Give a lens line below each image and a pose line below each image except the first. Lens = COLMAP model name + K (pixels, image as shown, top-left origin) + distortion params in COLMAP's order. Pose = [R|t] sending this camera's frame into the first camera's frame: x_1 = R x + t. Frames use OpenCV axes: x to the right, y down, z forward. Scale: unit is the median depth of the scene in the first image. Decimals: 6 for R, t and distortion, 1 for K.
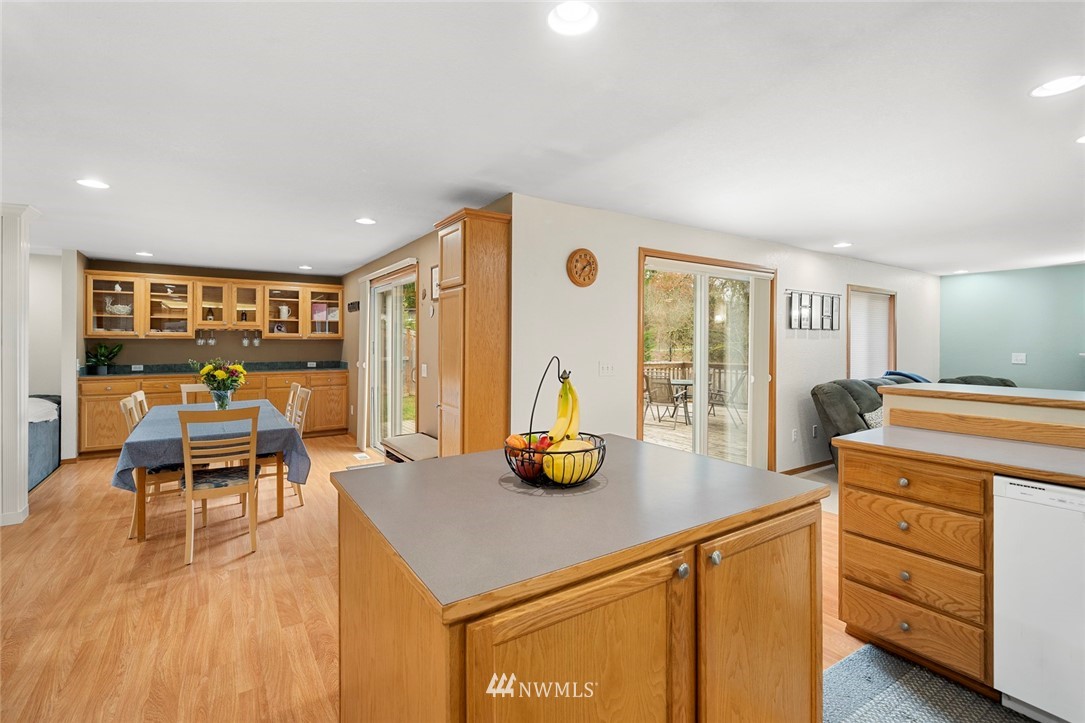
lens RADIAL K [[486.1, 0, 535.2], [0, 486.1, 335.5], [0, 0, 1]] dist [-0.000375, 0.000179]
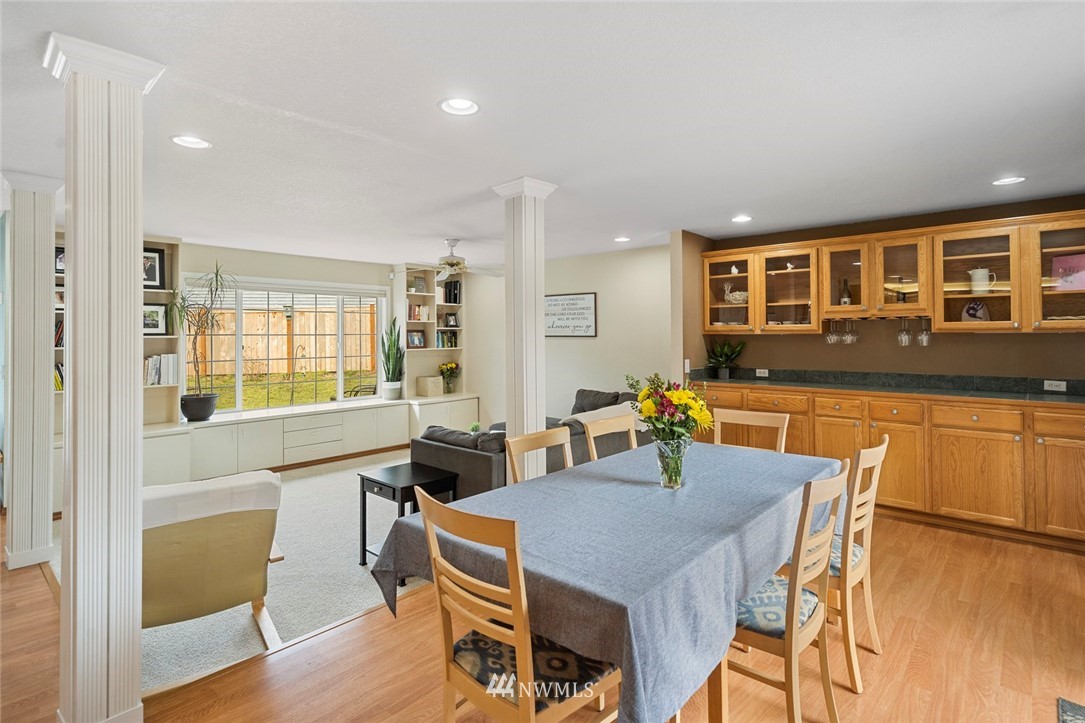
lens RADIAL K [[540.9, 0, 544.8], [0, 540.9, 332.8], [0, 0, 1]] dist [0.001497, 0.000031]
pose [[0.249483, -0.010463, -0.968323, -0.083278], [0.016458, 0.999843, -0.006563, 0.003949], [0.968239, -0.014300, 0.249616, 0.454951]]
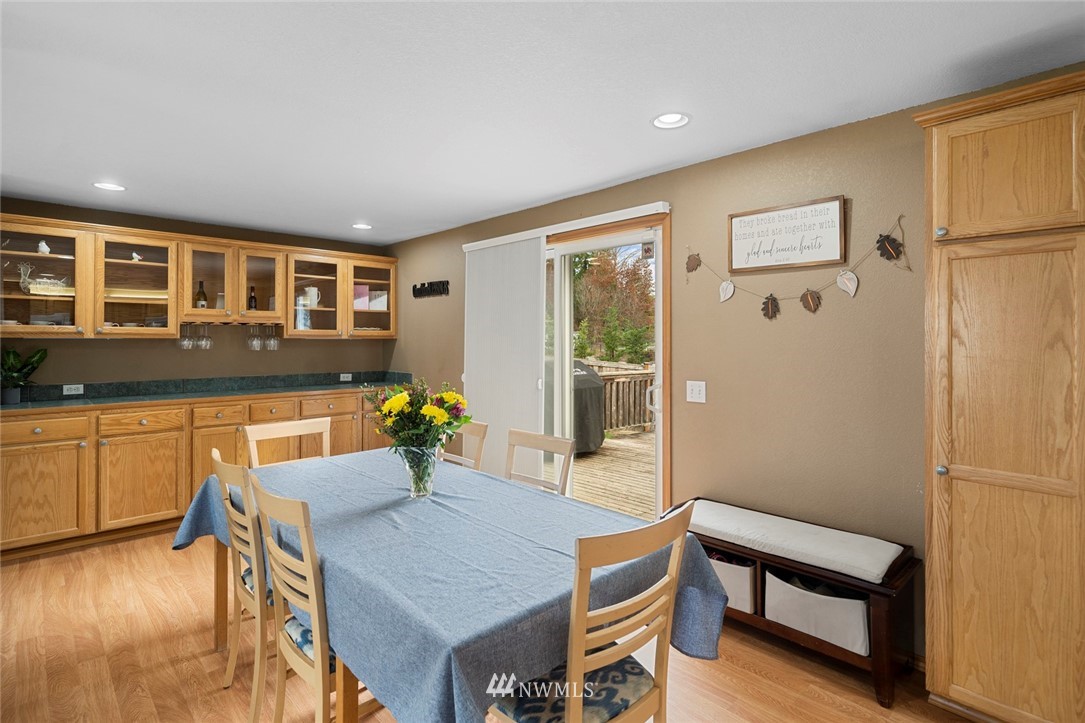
lens RADIAL K [[540.9, 0, 544.8], [0, 540.9, 332.8], [0, 0, 1]] dist [0.001497, 0.000031]
pose [[0.985724, -0.000090, 0.168370, -0.373601], [0.000279, 0.999999, -0.001099, 0.000562], [-0.168370, 0.001130, 0.985723, 0.273963]]
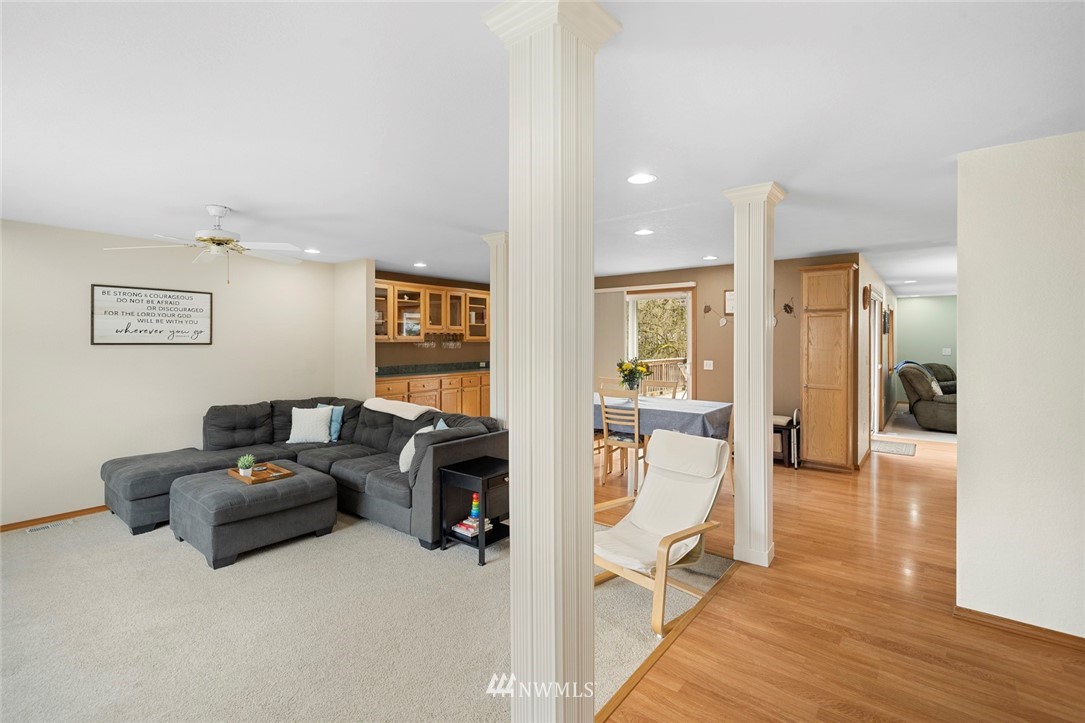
lens RADIAL K [[482.3, 0, 548.7], [0, 482.3, 339.8], [0, 0, 1]] dist [-0.000083, -0.000002]
pose [[0.951171, -0.002381, 0.308654, -0.771855], [-0.000893, 0.999945, 0.010465, -0.009861], [-0.308662, -0.010230, 0.951117, -0.109653]]
